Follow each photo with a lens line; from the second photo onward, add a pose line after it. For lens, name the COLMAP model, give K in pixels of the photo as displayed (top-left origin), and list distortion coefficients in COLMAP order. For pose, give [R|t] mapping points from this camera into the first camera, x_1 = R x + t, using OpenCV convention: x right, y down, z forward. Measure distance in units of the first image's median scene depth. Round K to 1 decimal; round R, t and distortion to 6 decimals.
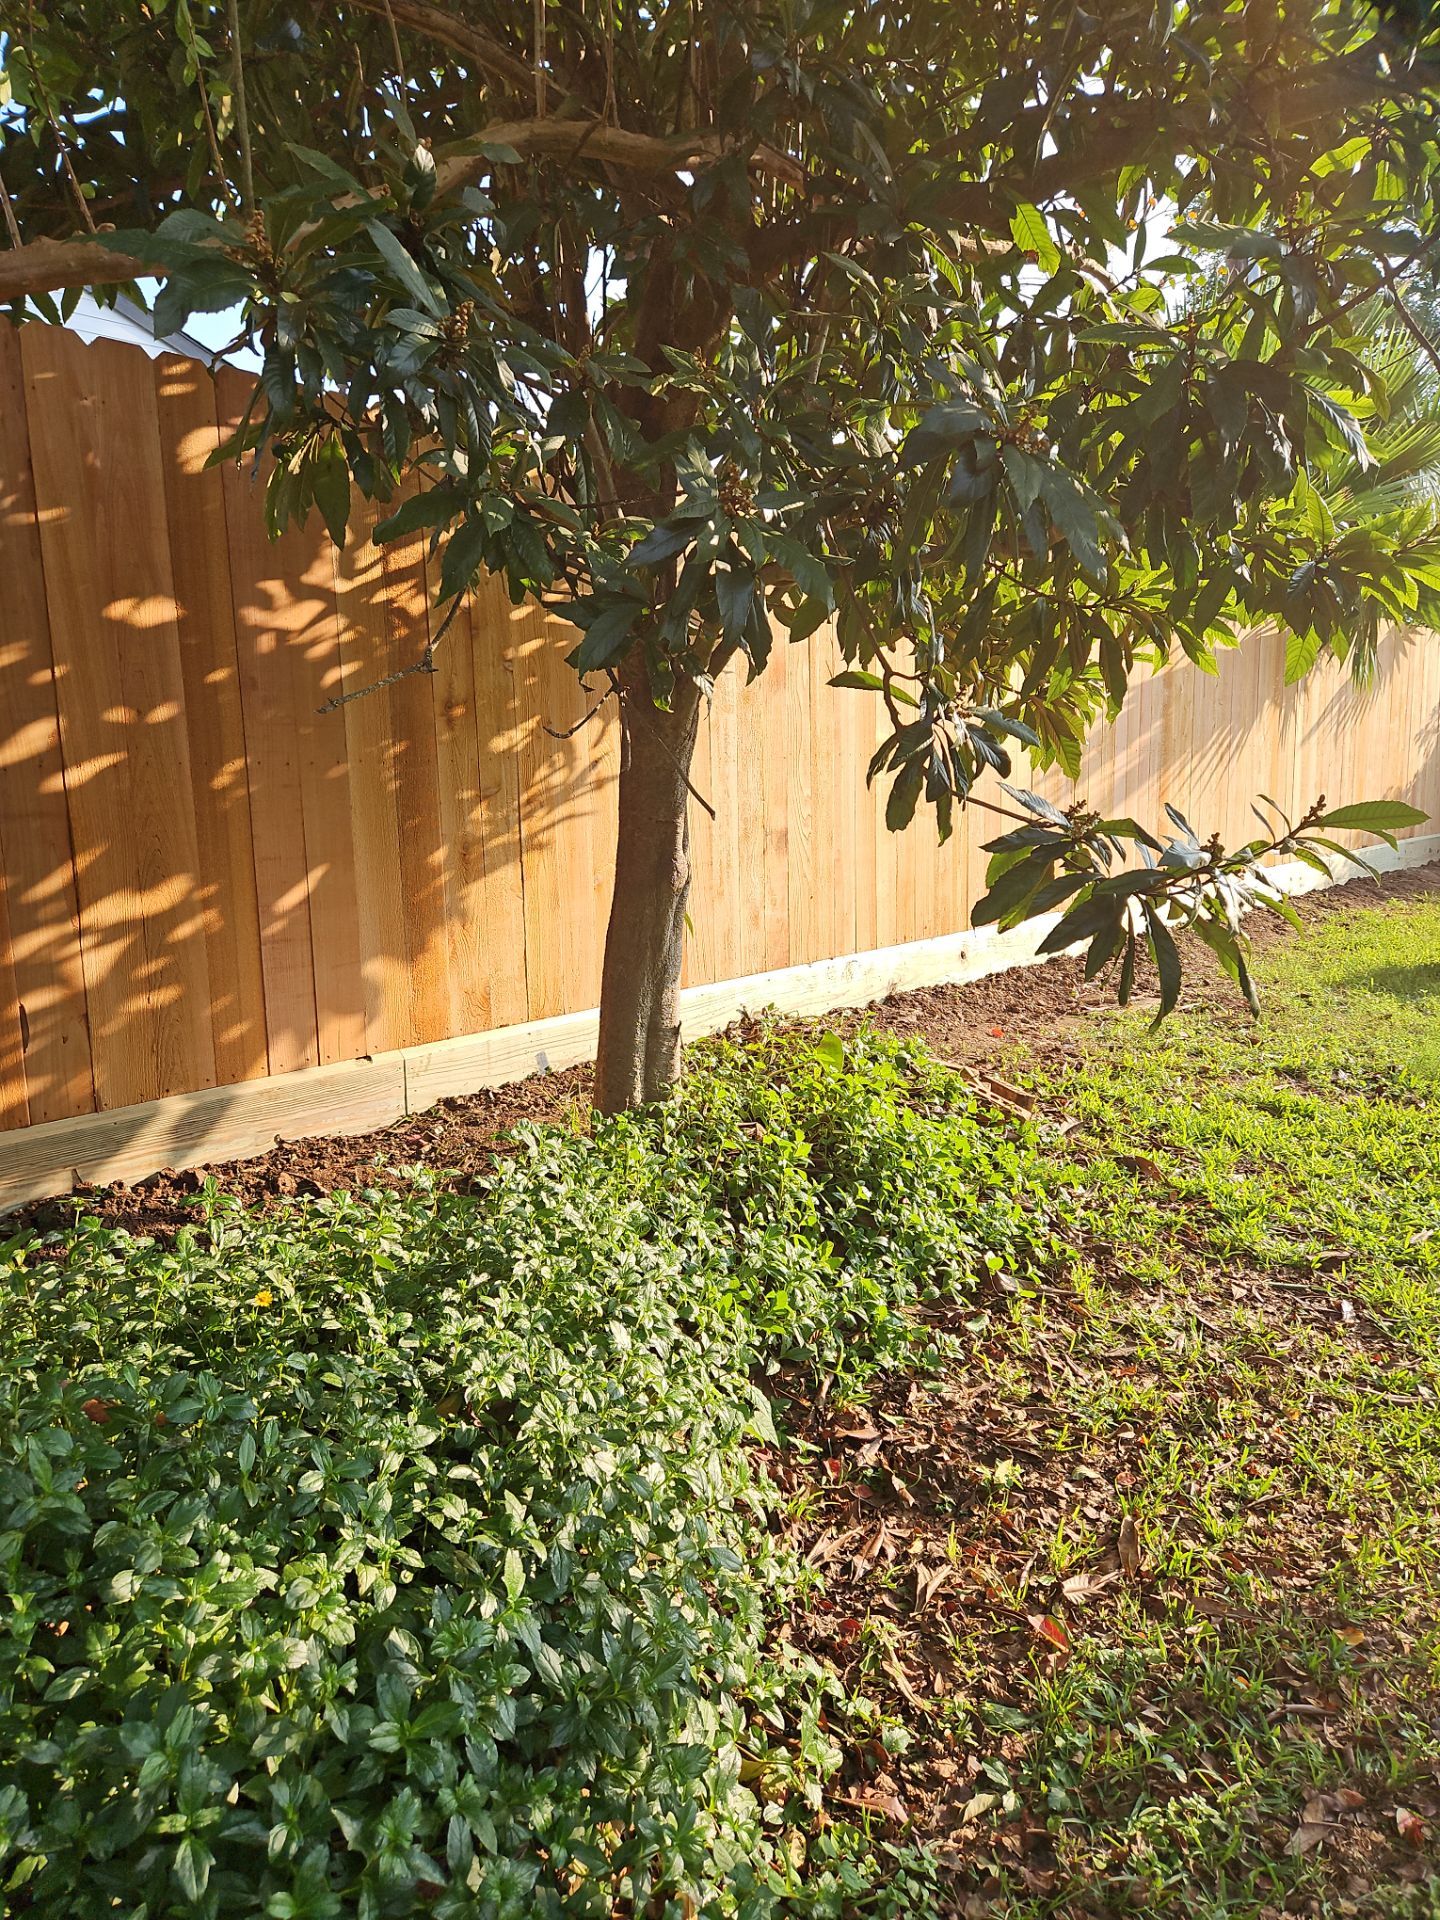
lens RADIAL K [[1257.7, 0, 675.7], [0, 1257.7, 960.4], [0, 0, 1]] dist [0.071061, -0.059235]
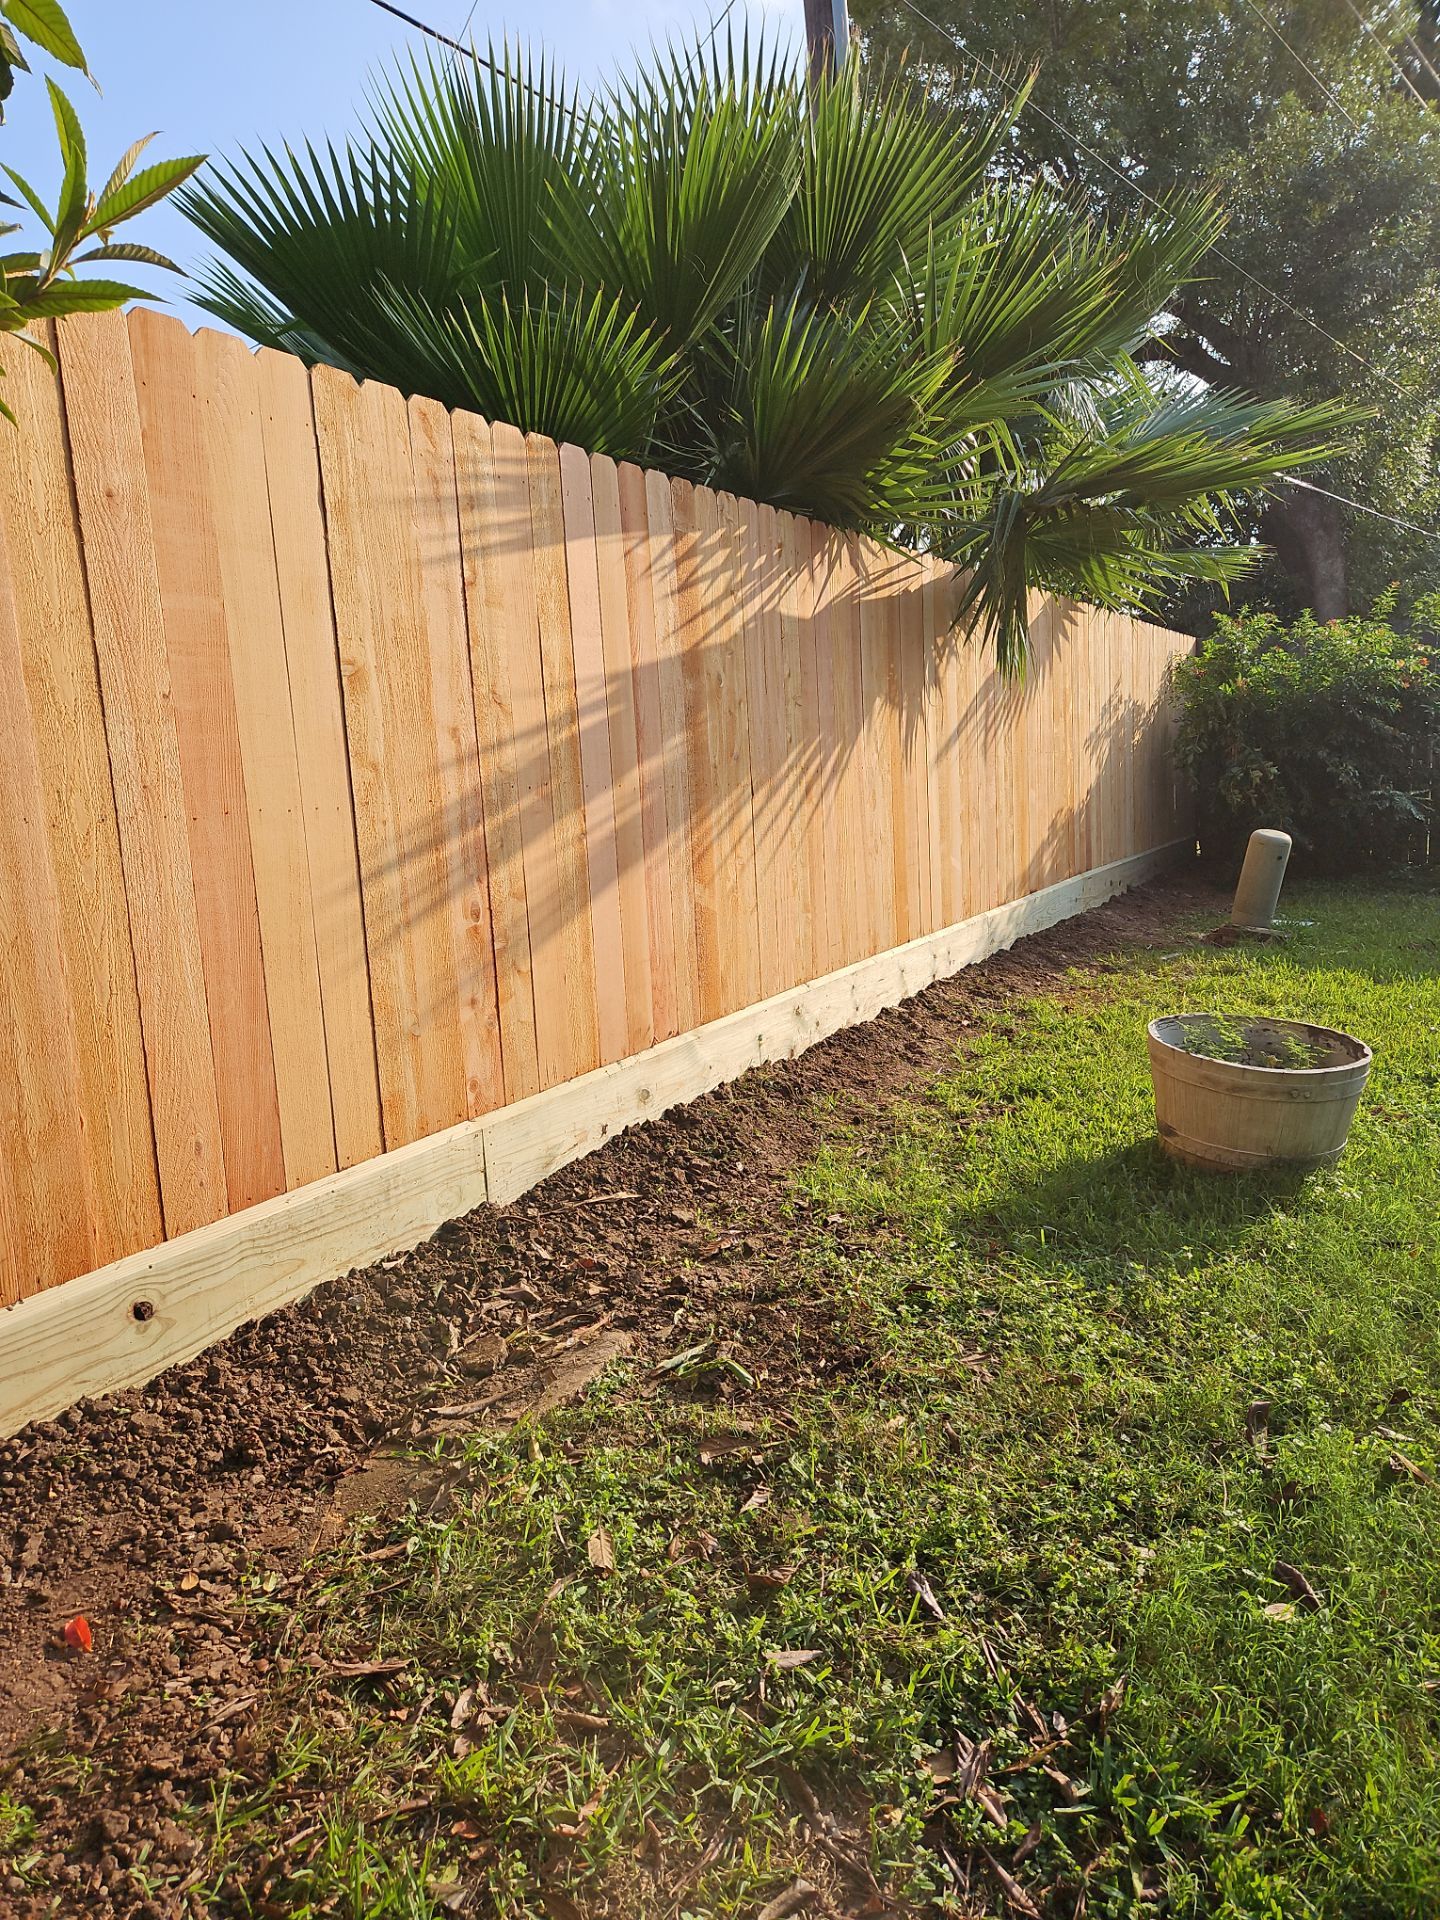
lens RADIAL K [[1257.7, 0, 710.2], [0, 1257.7, 946.5], [0, 0, 1]] dist [0.071061, -0.059235]
pose [[0.973239, -0.059945, 0.221840, 0.216572], [0.063084, 0.997983, -0.007083, -0.073097], [-0.220967, 0.020888, 0.975057, 0.367511]]
